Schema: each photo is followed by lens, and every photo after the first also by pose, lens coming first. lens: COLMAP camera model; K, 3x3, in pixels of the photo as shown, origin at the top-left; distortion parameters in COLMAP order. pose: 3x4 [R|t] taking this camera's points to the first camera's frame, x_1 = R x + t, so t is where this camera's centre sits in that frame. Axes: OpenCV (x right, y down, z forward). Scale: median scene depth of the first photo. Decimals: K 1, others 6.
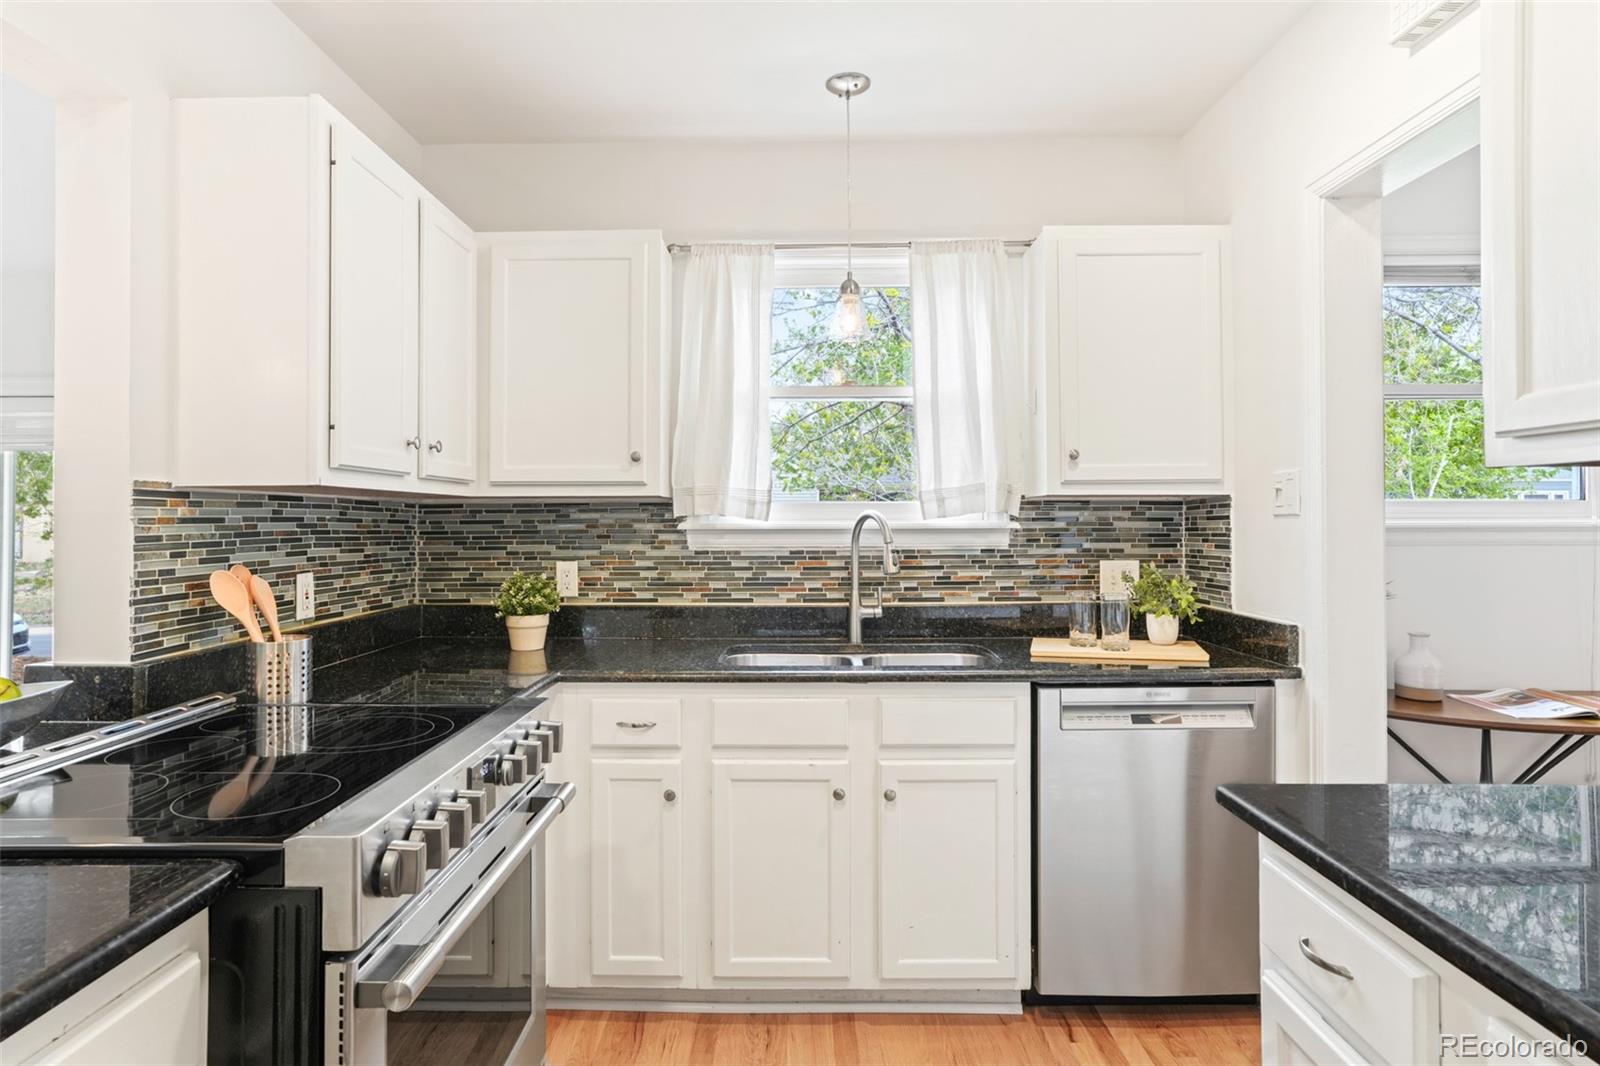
lens RADIAL K [[880.5, 0, 801.1], [0, 880.5, 507.2], [0, 0, 1]] dist [-0.006185, 0.001747]
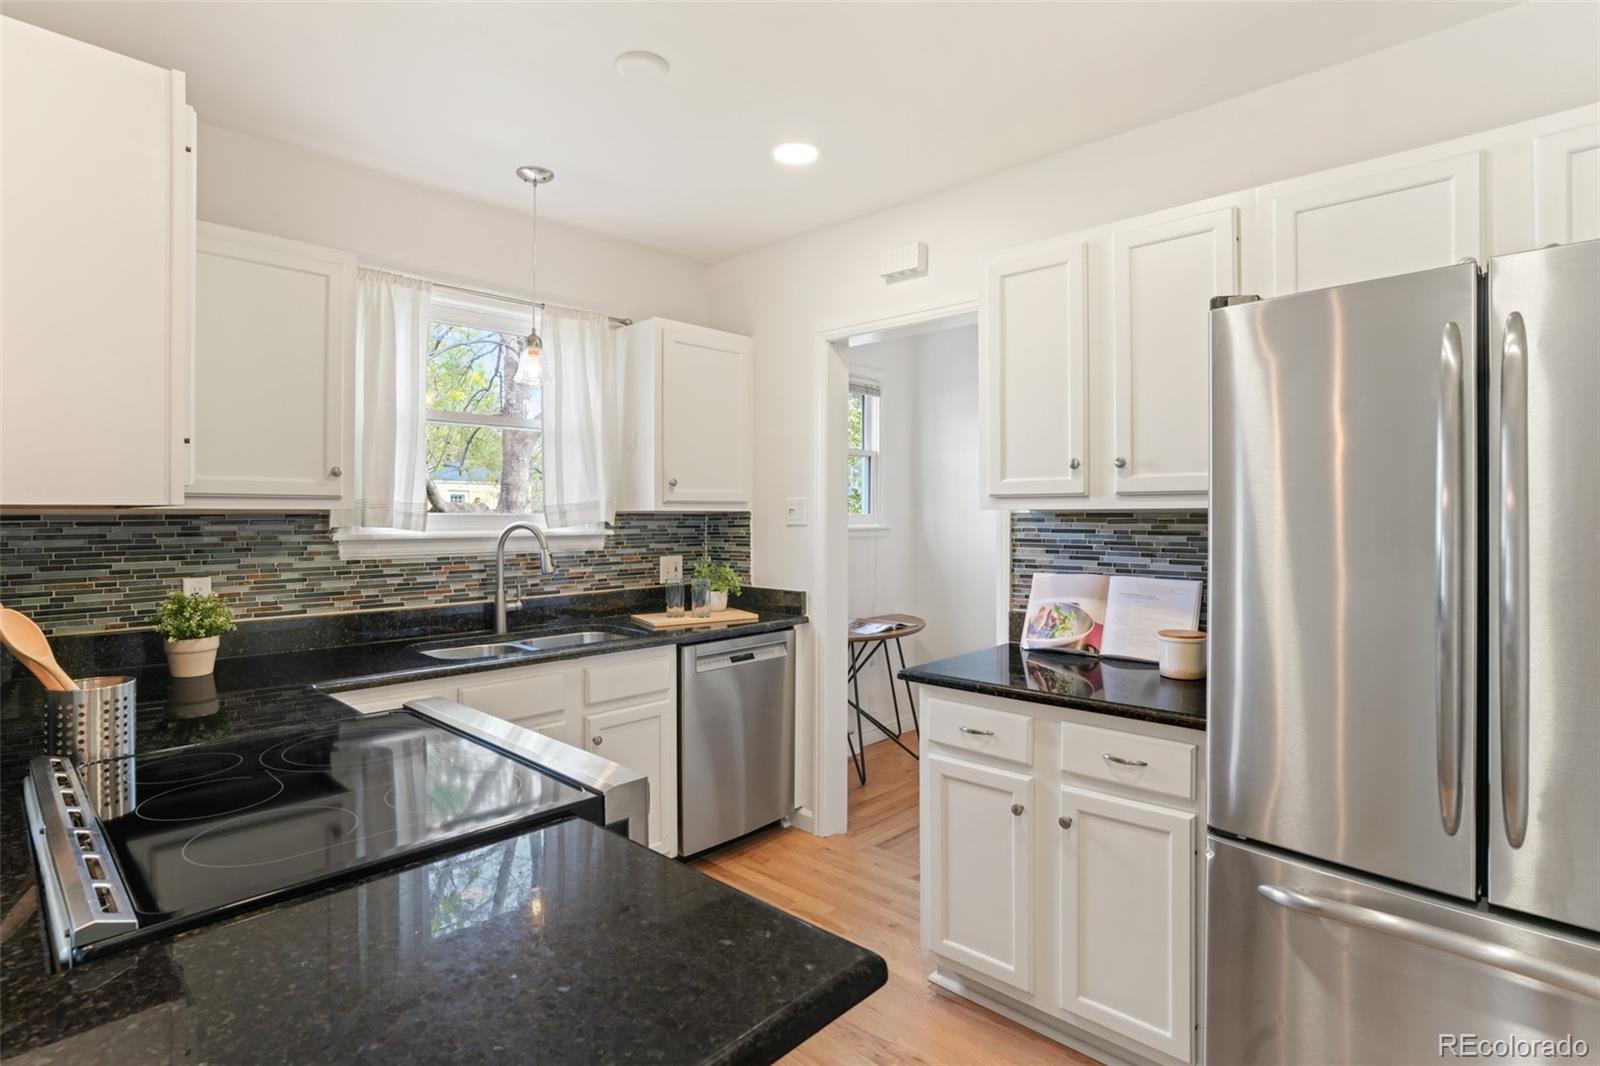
lens RADIAL K [[794.9, 0, 784.2], [0, 794.9, 512.3], [0, 0, 1]] dist [-0.052689, 0.034132]
pose [[0.685518, 0.004037, 0.728045, -0.446877], [-0.012244, 0.999907, 0.005984, -0.019744], [-0.727953, -0.013016, 0.685503, -0.007481]]
